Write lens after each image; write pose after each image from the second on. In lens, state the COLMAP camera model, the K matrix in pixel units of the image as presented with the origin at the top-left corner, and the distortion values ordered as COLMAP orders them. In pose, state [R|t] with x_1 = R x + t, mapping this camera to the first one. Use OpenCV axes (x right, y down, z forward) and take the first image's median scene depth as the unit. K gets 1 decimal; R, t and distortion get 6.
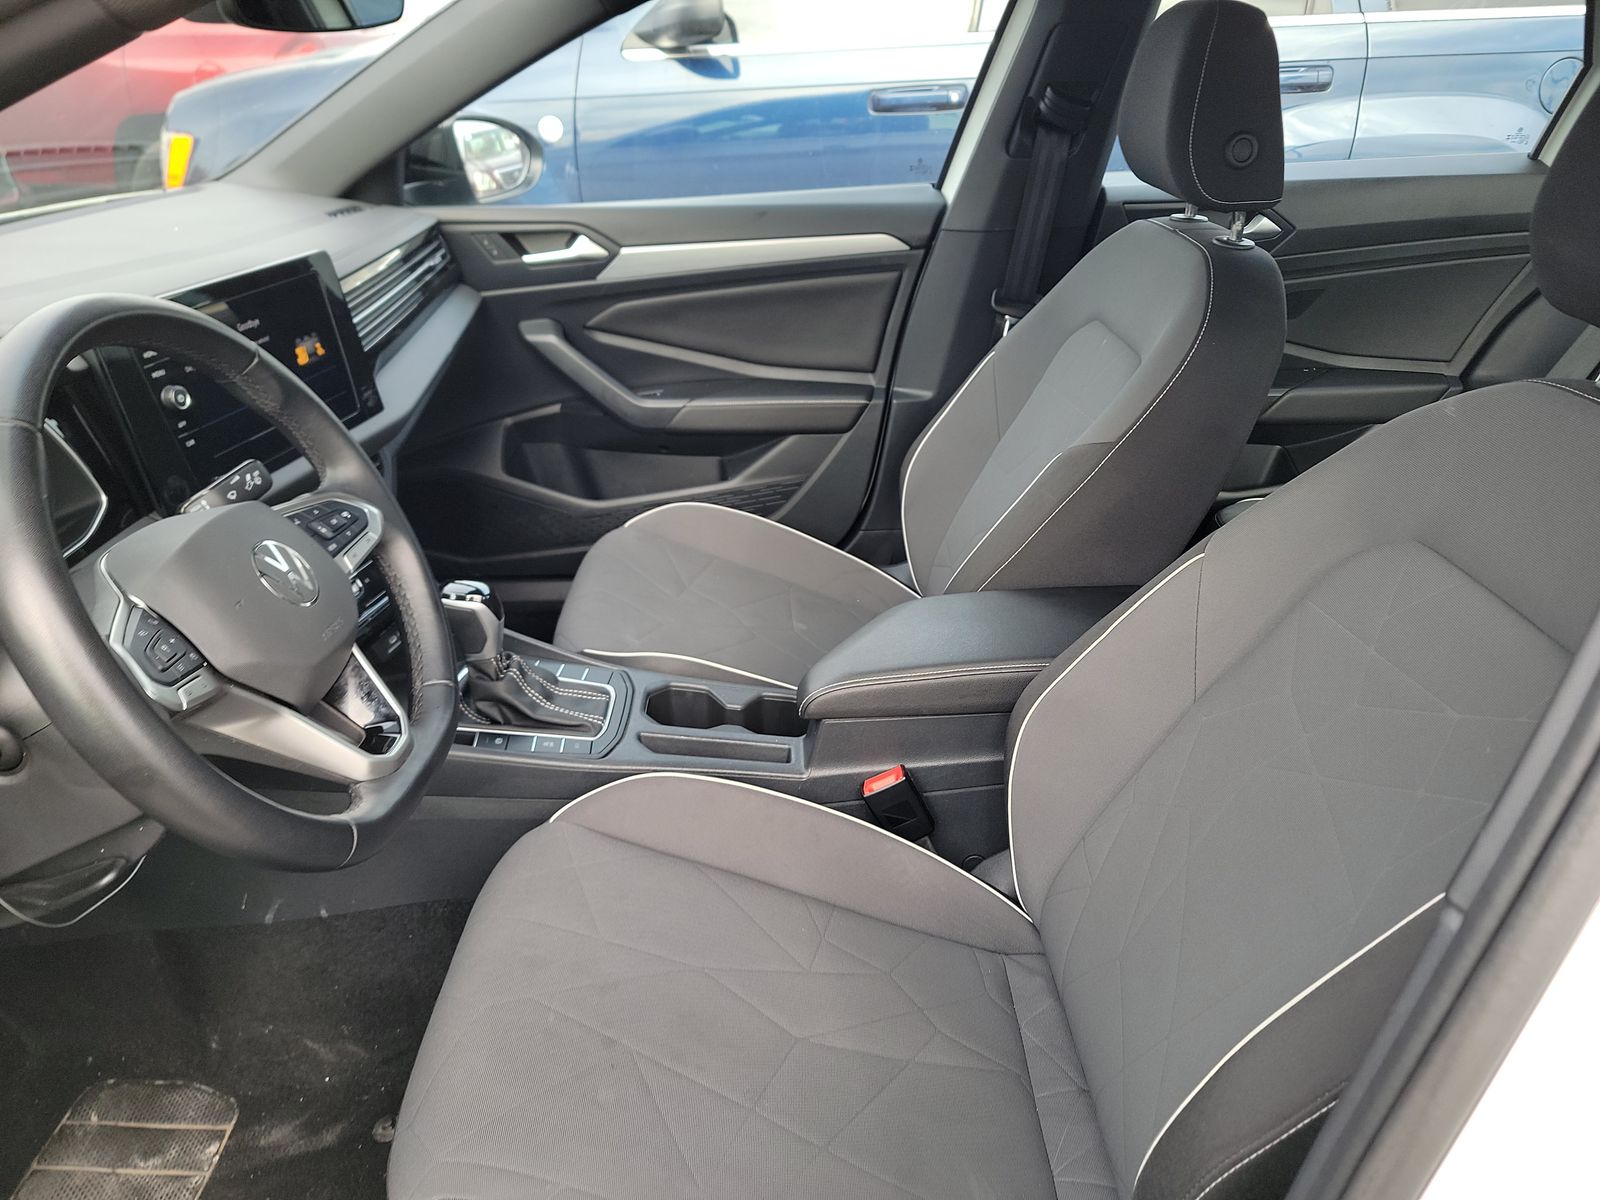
lens RADIAL K [[1124.3, 0, 809.0], [0, 1124.3, 595.8], [0, 0, 1]] dist [0.044294, -0.024837]
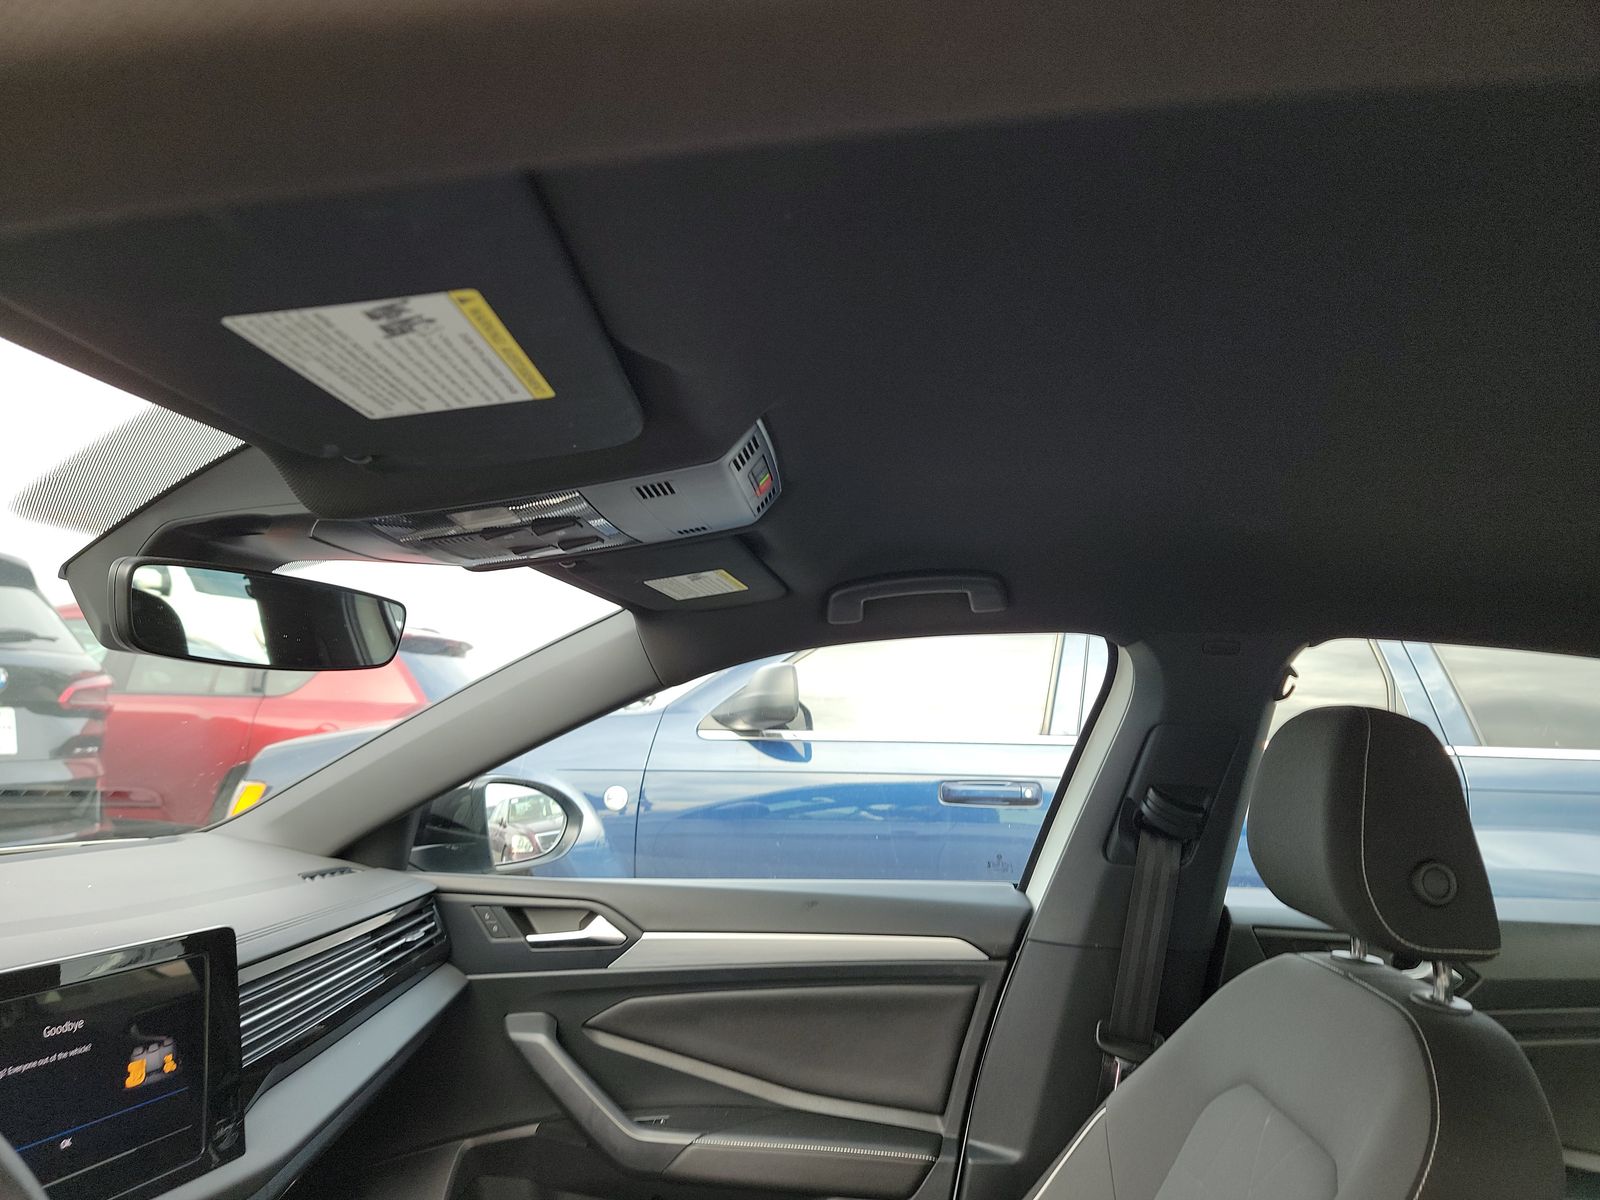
lens RADIAL K [[1124.3, 0, 809.0], [0, 1124.3, 596.9], [0, 0, 1]] dist [0.044294, -0.024837]
pose [[0.995959, 0.050930, -0.073970, 0.006309], [-0.083089, 0.835128, -0.543744, -0.068369], [0.034081, 0.547693, 0.835985, 0.162125]]
